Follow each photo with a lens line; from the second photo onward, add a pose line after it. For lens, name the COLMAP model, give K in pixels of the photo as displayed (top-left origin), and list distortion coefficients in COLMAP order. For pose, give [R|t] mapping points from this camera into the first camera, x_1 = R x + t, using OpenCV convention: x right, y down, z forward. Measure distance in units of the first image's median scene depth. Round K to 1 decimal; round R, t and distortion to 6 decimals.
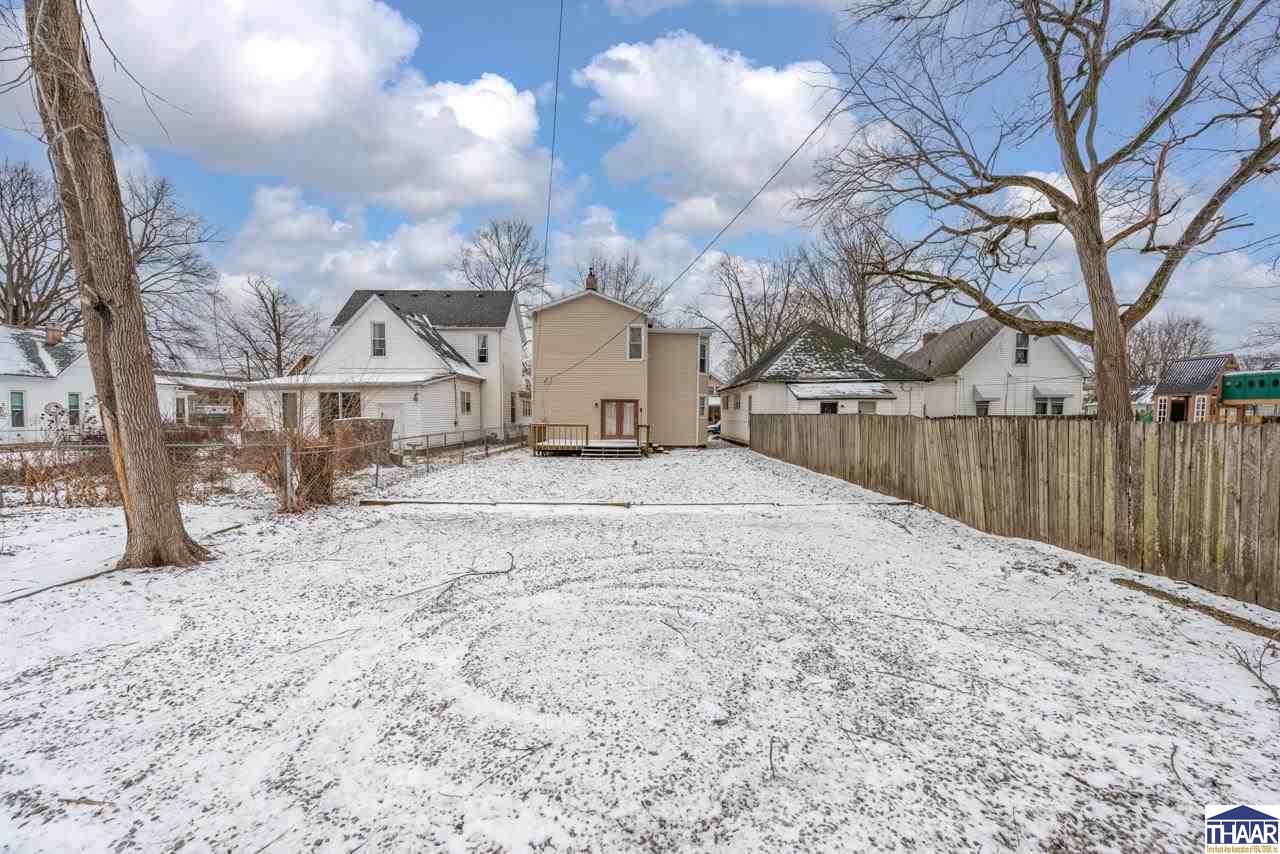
lens RADIAL K [[514.5, 0, 638.7], [0, 514.5, 417.1], [0, 0, 1]] dist [-0.000835, -0.000019]
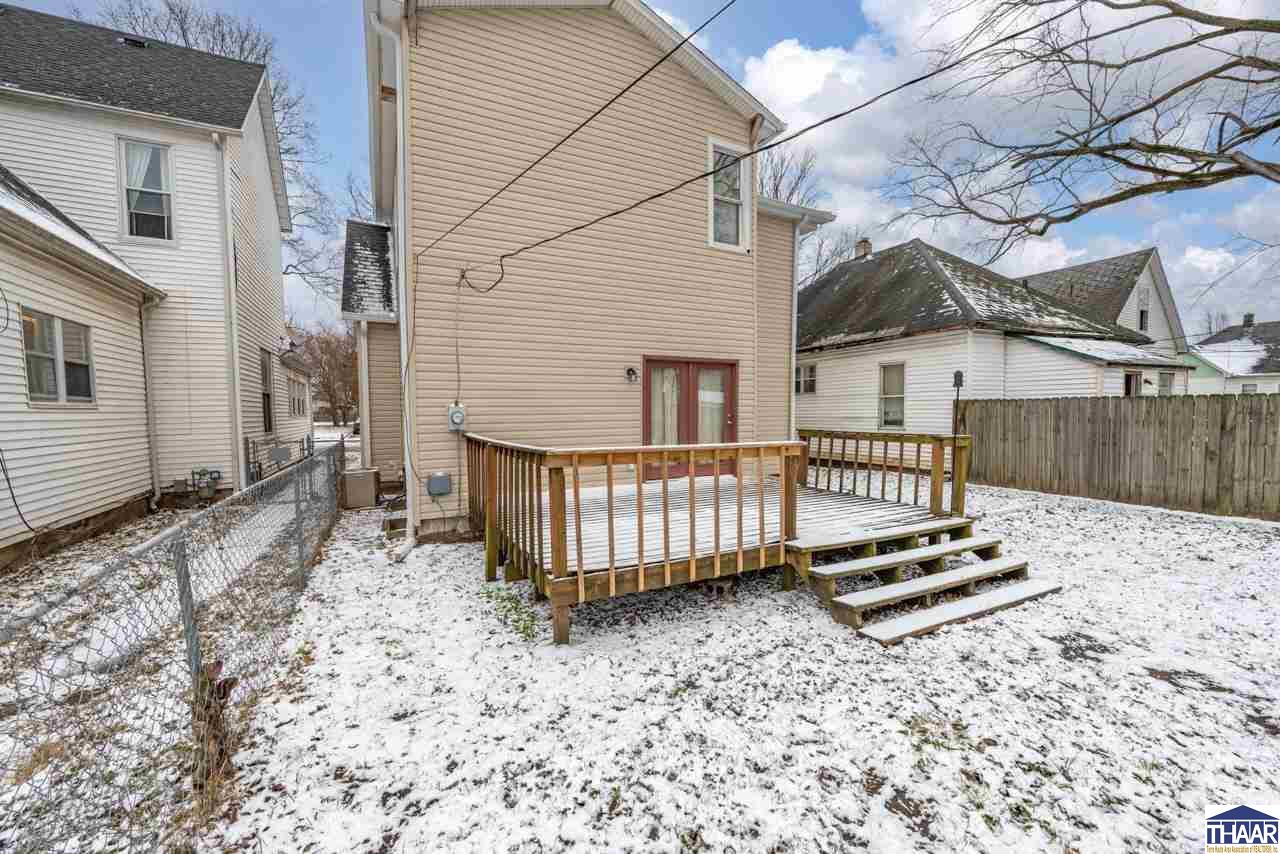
lens RADIAL K [[502.9, 0, 642.5], [0, 502.9, 428.6], [0, 0, 1]] dist [-0.001335, -0.000063]
pose [[0.891698, -0.031443, 0.451537, -0.215361], [0.016418, 0.999175, 0.037156, -0.001523], [-0.452332, -0.025719, 0.891478, 0.715162]]
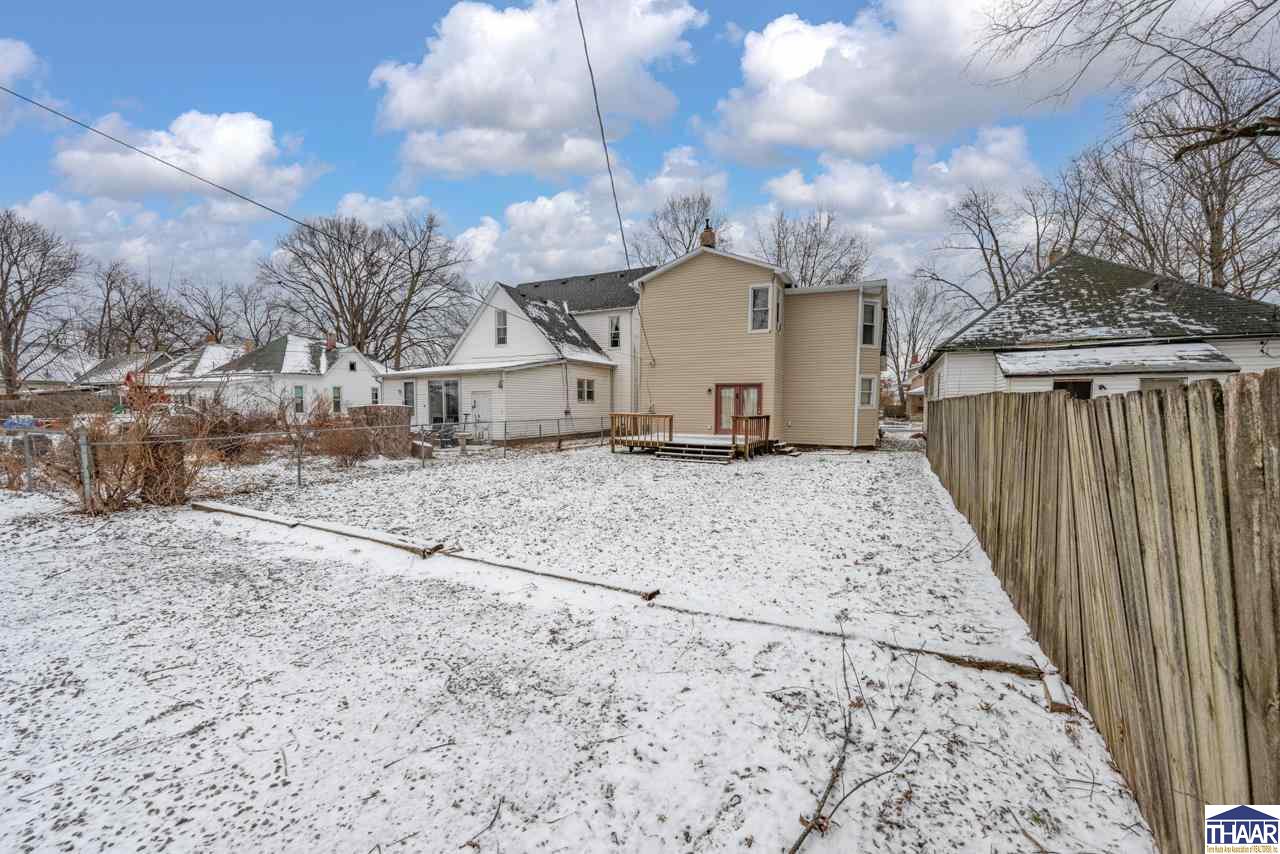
lens RADIAL K [[502.9, 0, 642.5], [0, 502.9, 428.6], [0, 0, 1]] dist [-0.001335, -0.000063]
pose [[0.888368, 0.022446, -0.458582, 0.184358], [-0.005434, 0.999248, 0.038383, 0.005332], [0.459099, -0.031606, 0.887823, 0.253598]]
